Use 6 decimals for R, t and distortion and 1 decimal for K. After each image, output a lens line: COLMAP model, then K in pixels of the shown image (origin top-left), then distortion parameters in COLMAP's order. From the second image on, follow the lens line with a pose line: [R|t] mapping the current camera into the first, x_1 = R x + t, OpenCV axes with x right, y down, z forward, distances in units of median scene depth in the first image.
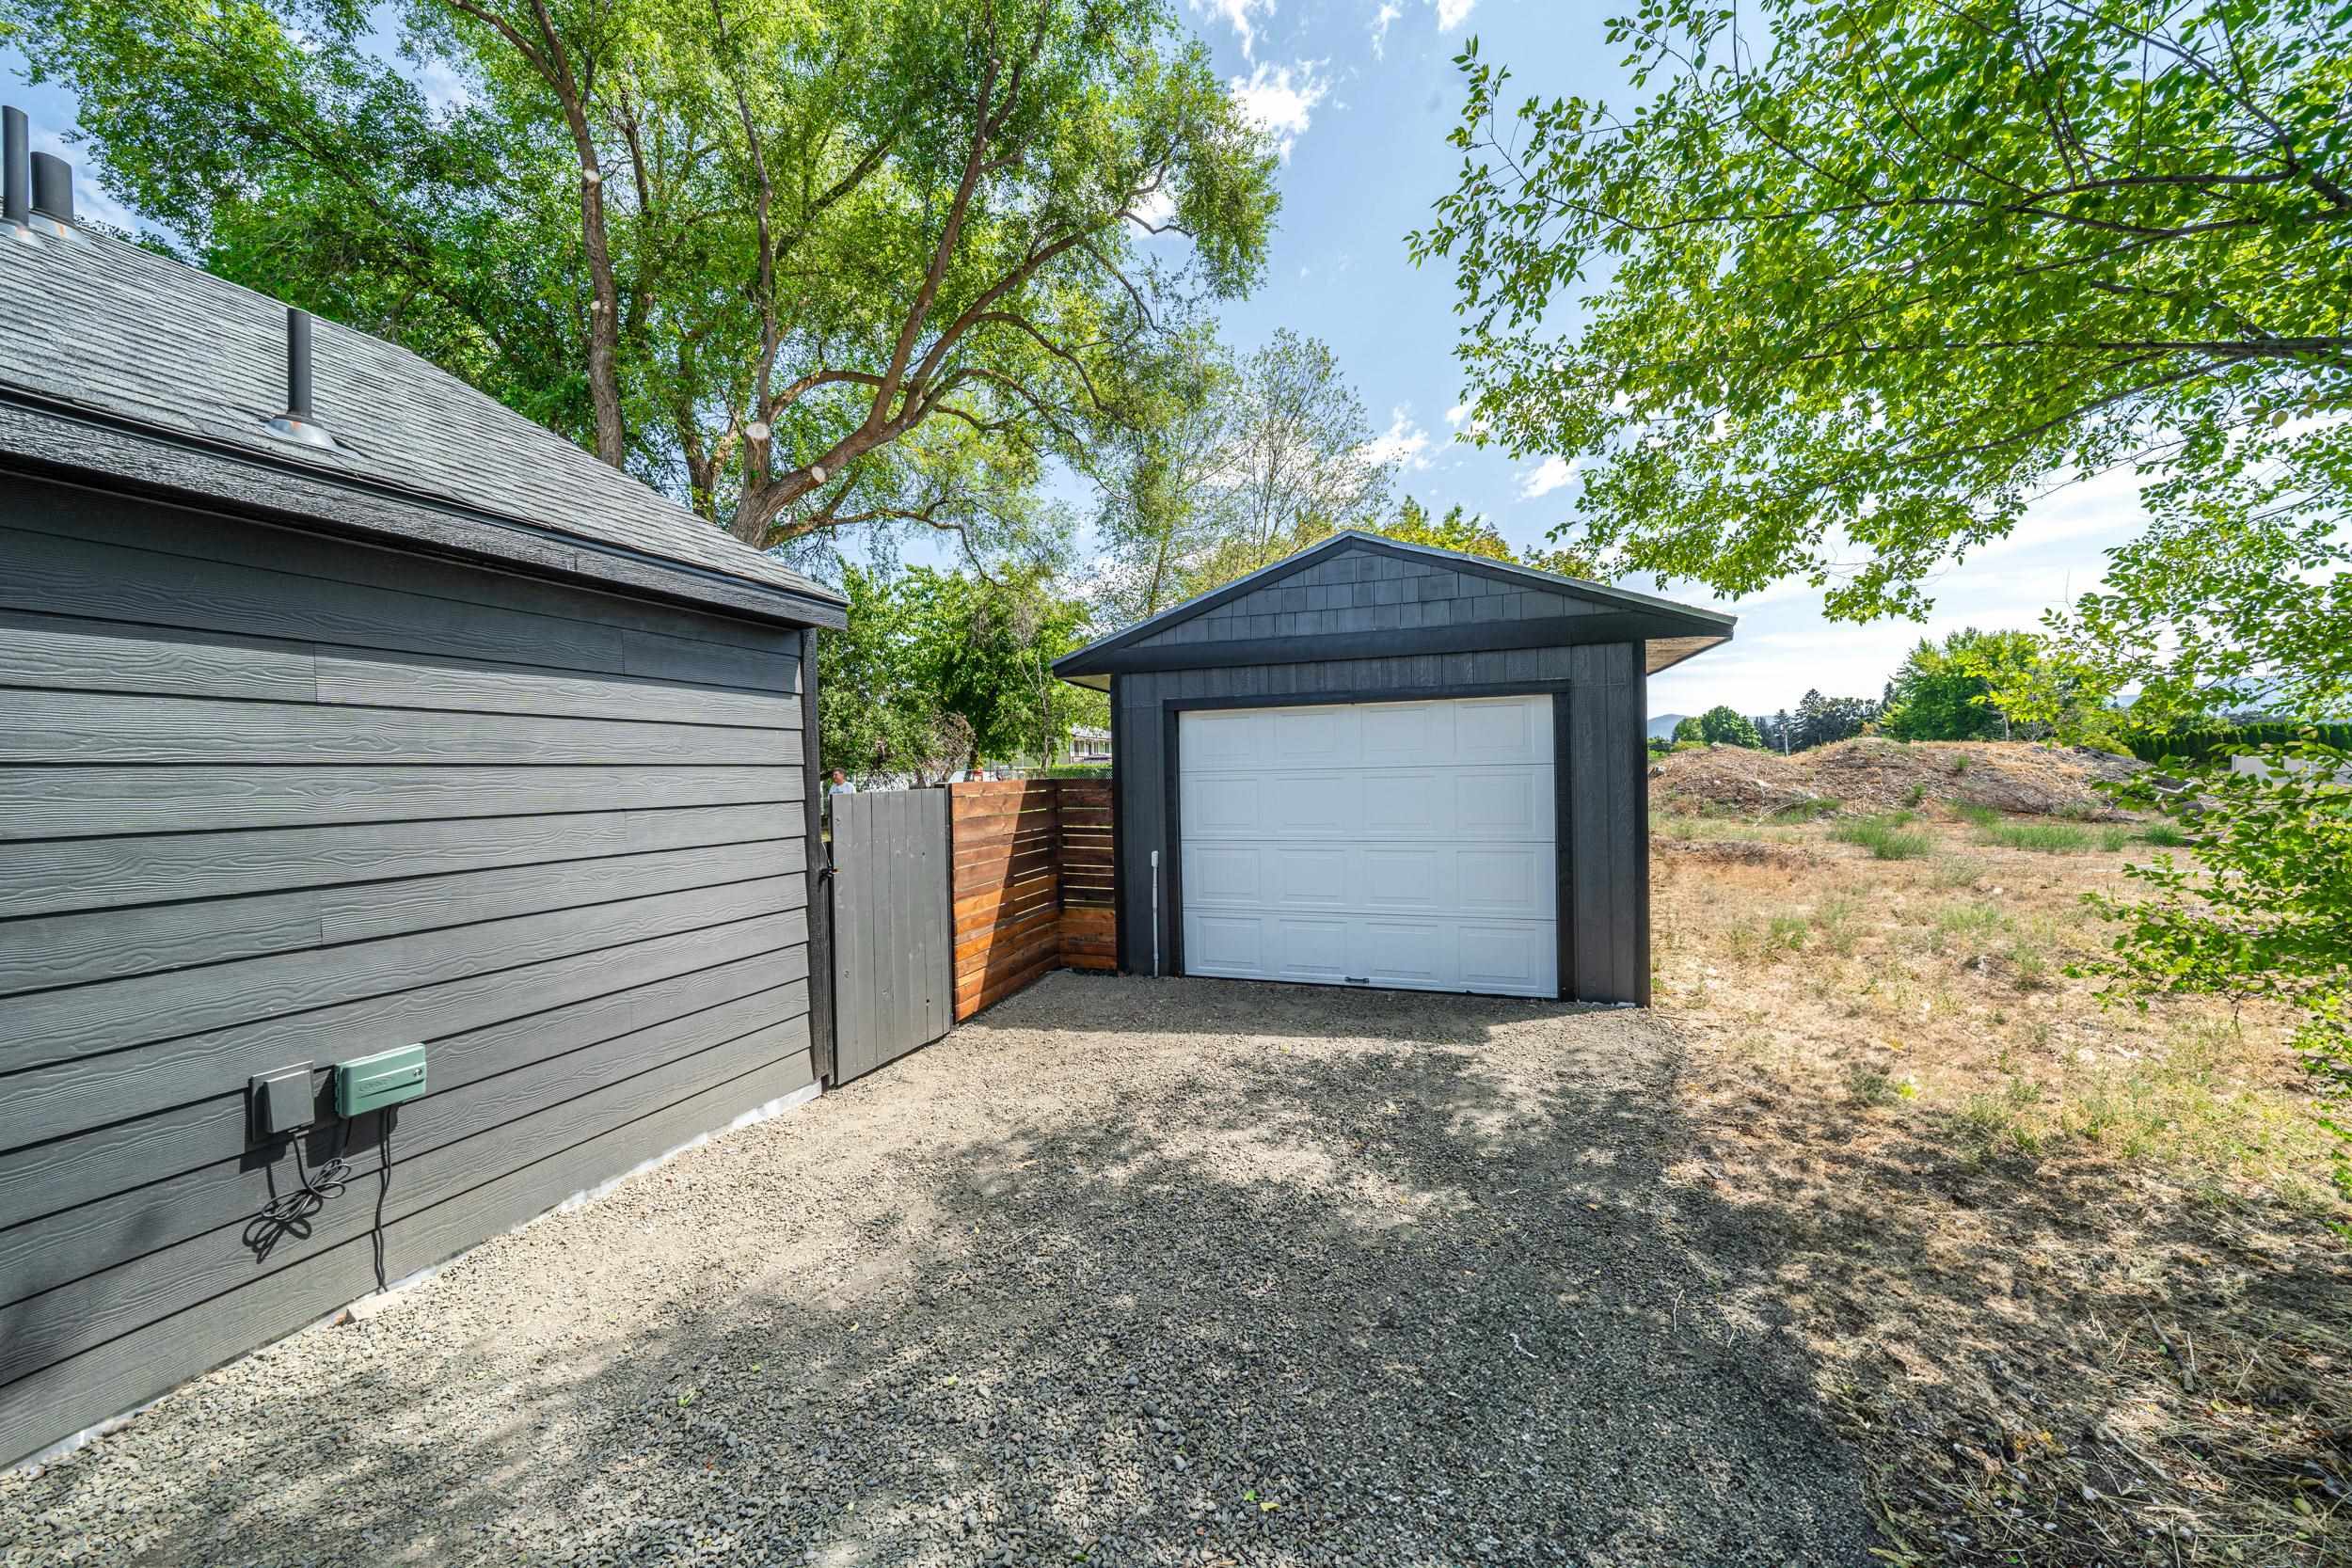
lens RADIAL K [[786.8, 0, 1176.0], [0, 786.8, 784.0], [0, 0, 1]] dist [-0.000020, 0.000012]
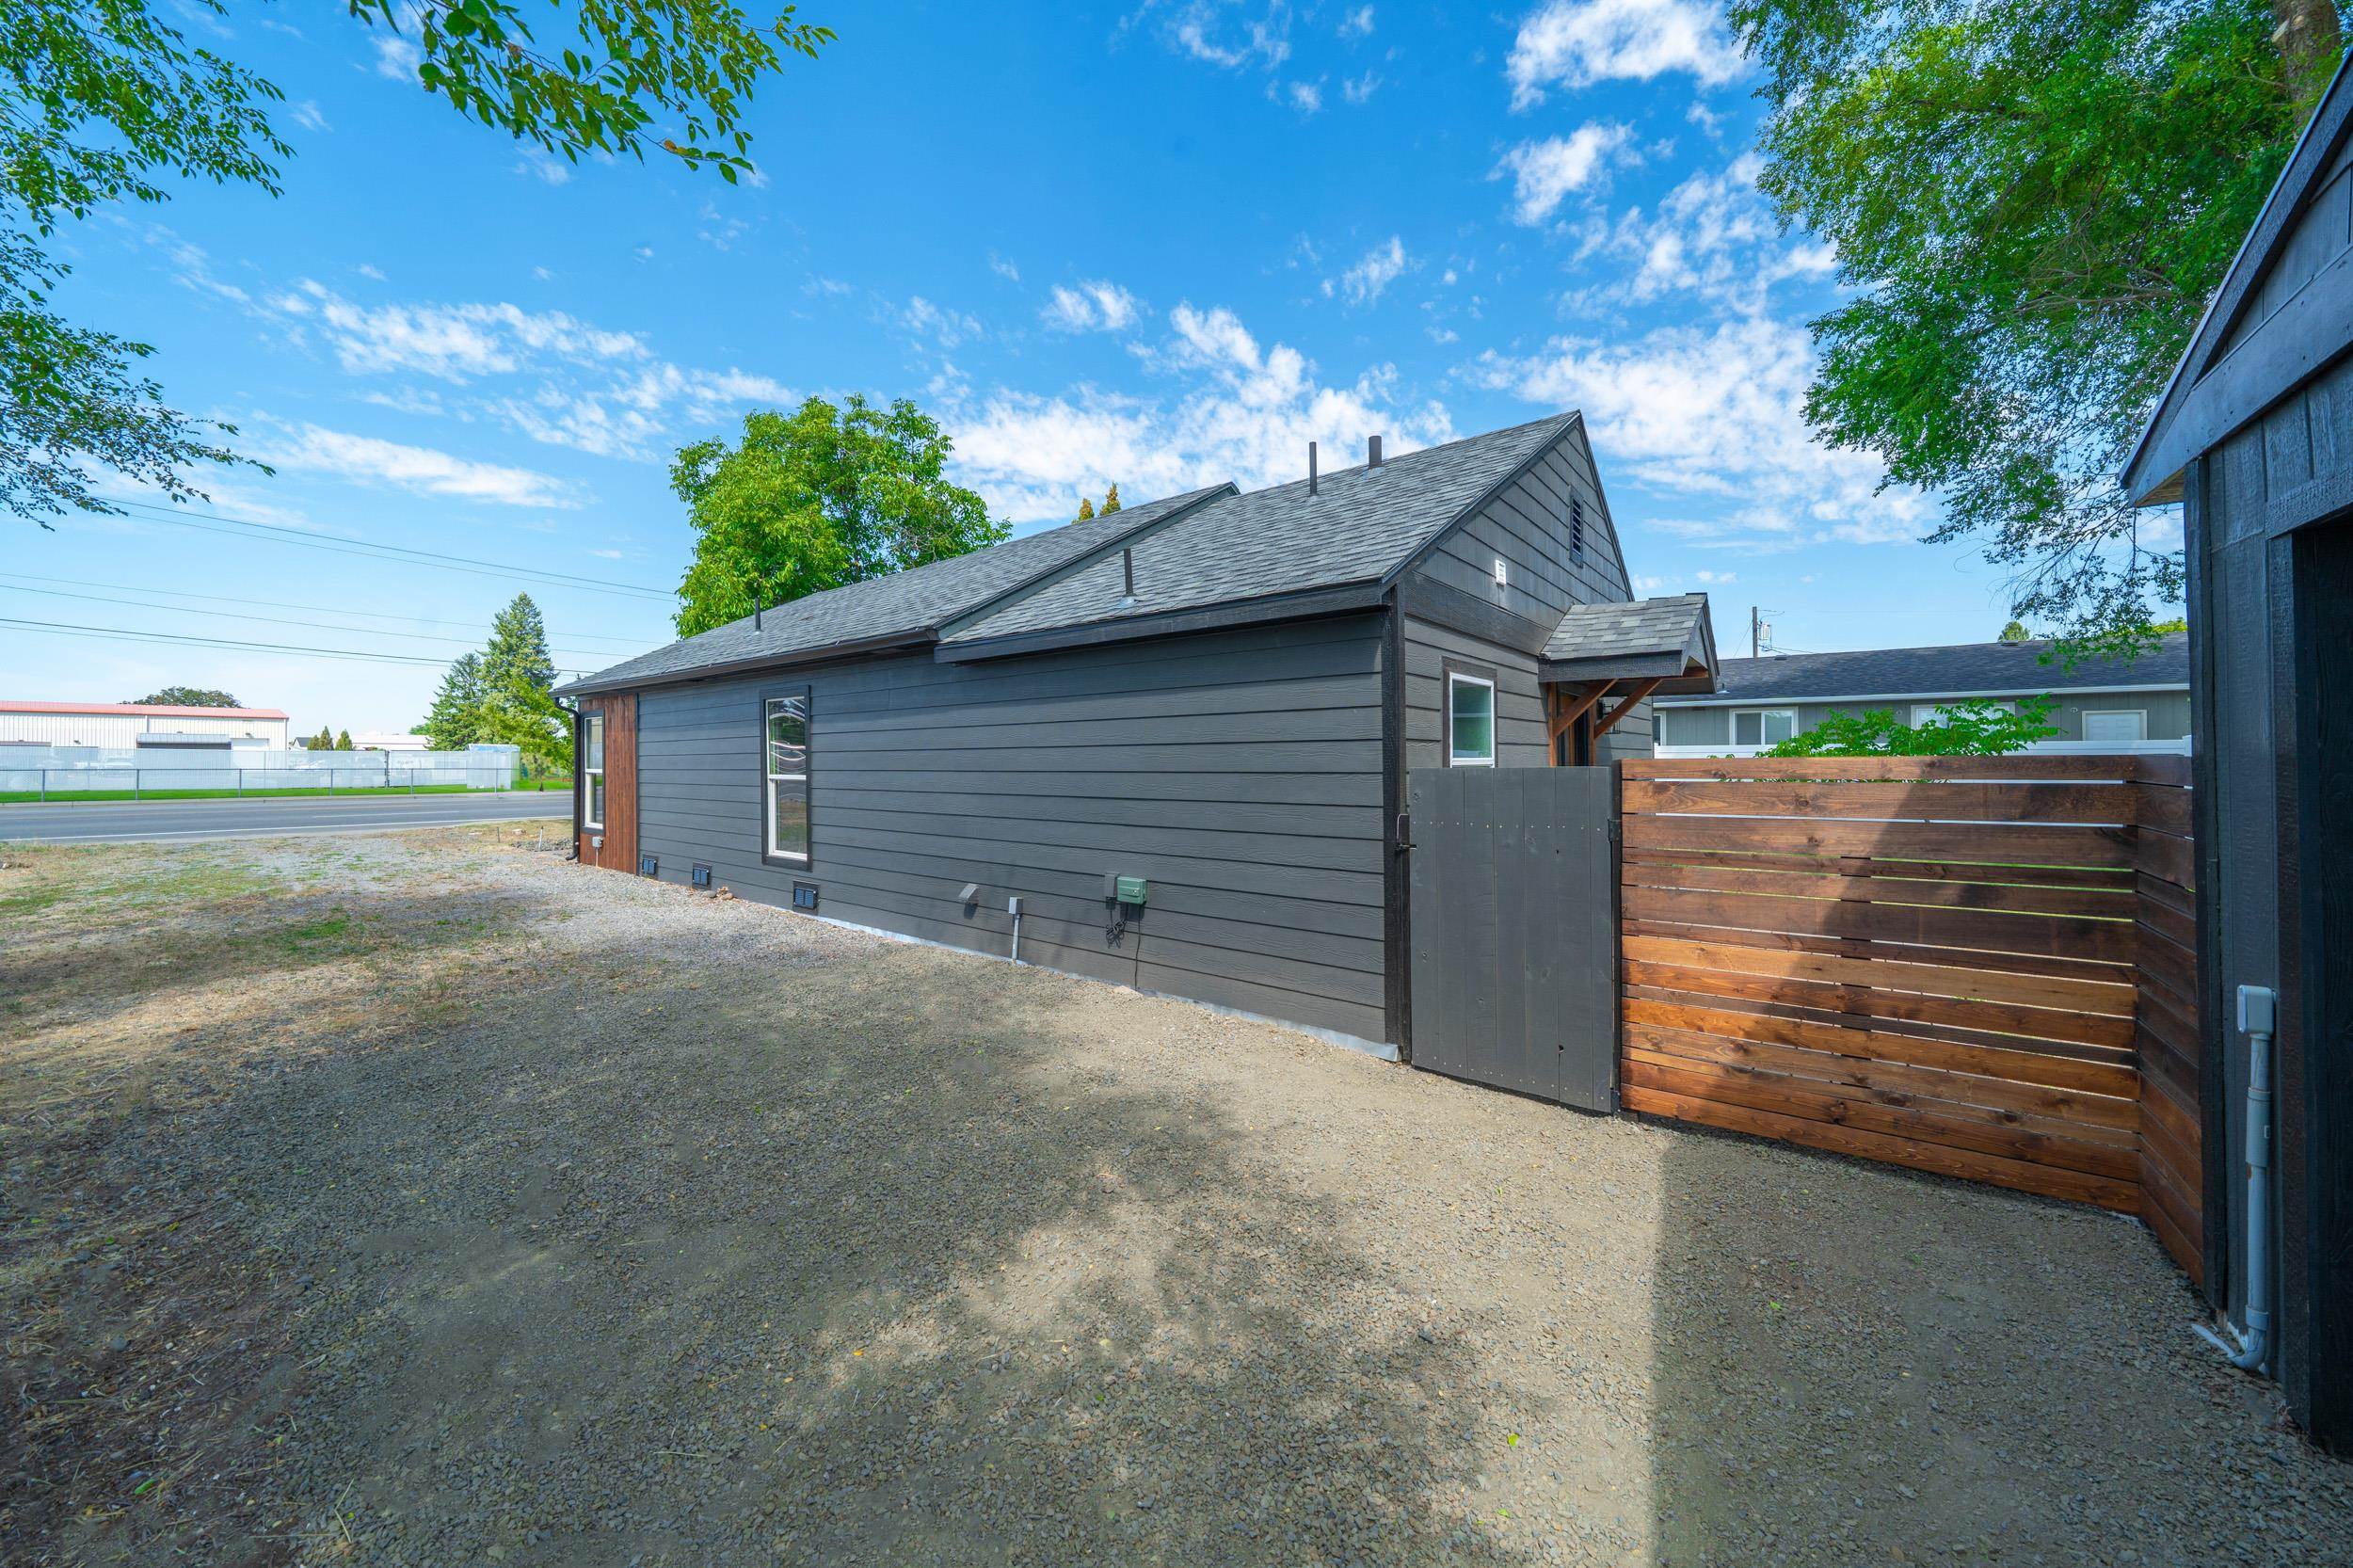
lens RADIAL K [[827.3, 0, 1193.9], [0, 827.3, 745.5], [0, 0, 1]] dist [0.000520, 0.000039]
pose [[-0.295651, 0.005143, -0.955282, 0.186706], [-0.001468, 0.999982, 0.005838, -0.006045], [0.955295, 0.003128, -0.295639, 0.307386]]
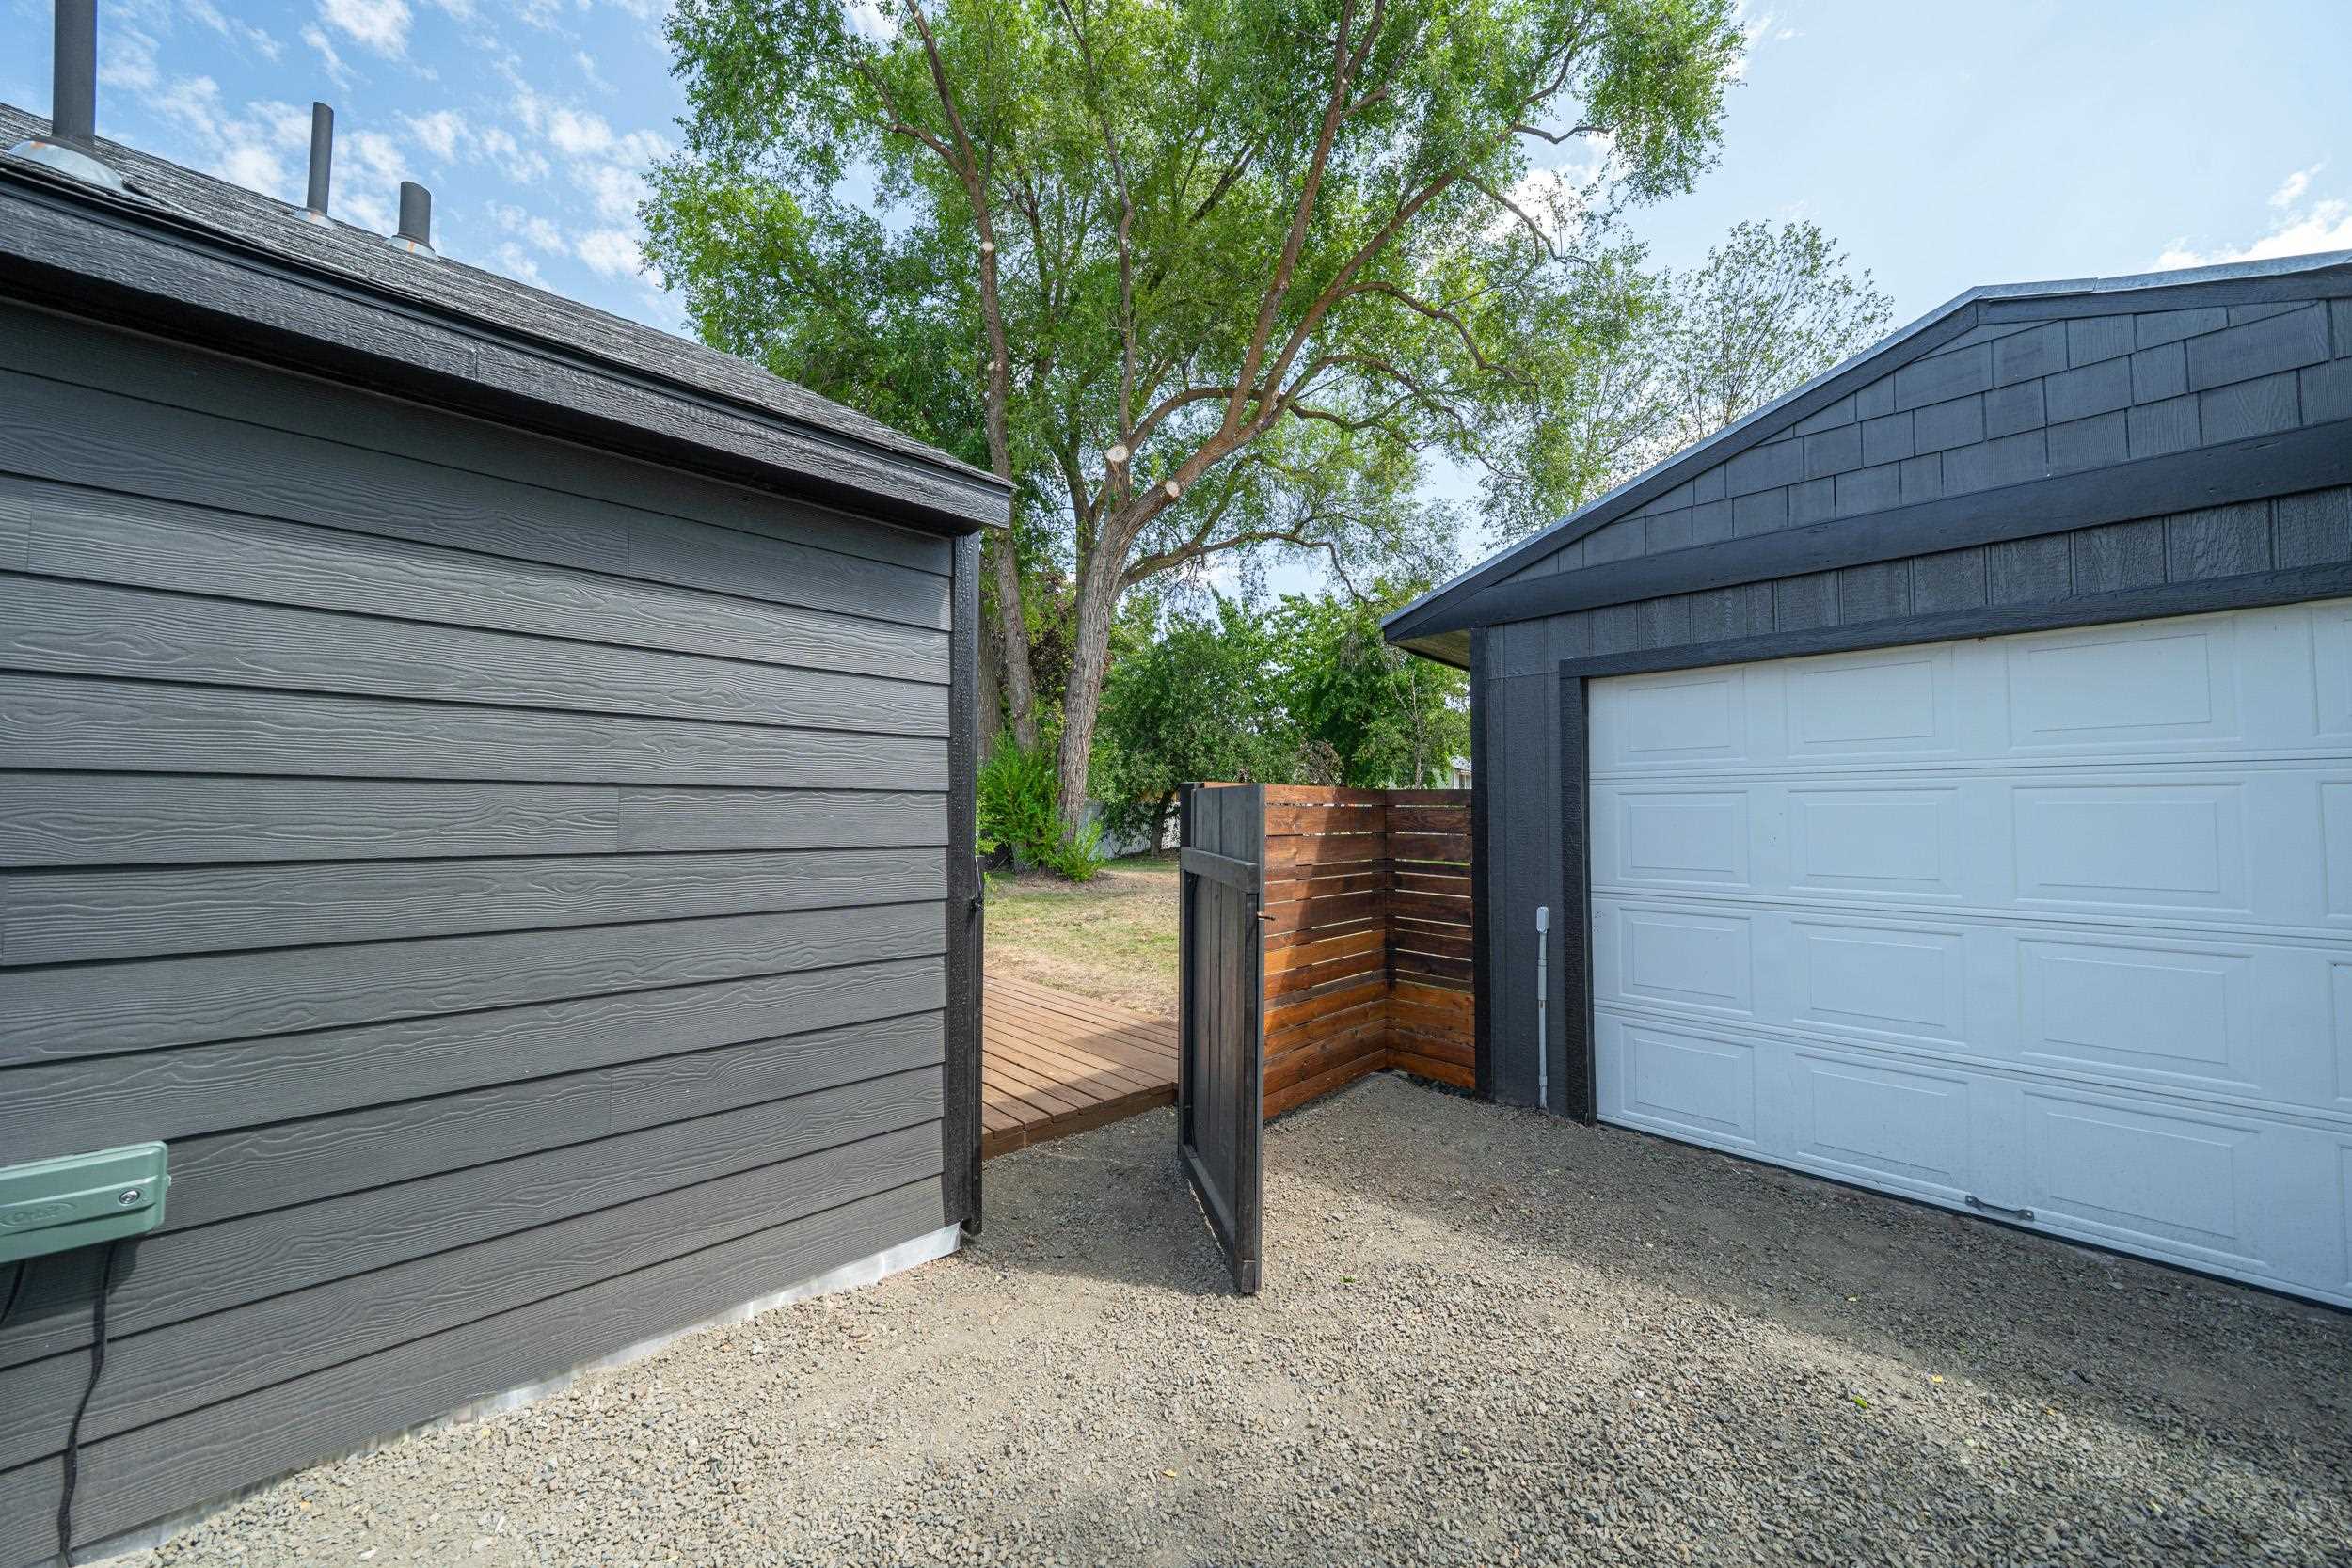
lens RADIAL K [[800.6, 0, 1176.0], [0, 800.6, 784.0], [0, 0, 1]] dist [-0.004935, 0.000054]
pose [[0.890508, 0.006189, -0.454925, 0.000694], [-0.027731, 0.998787, -0.040695, 0.010264], [0.454121, 0.048855, 0.889600, 0.138618]]
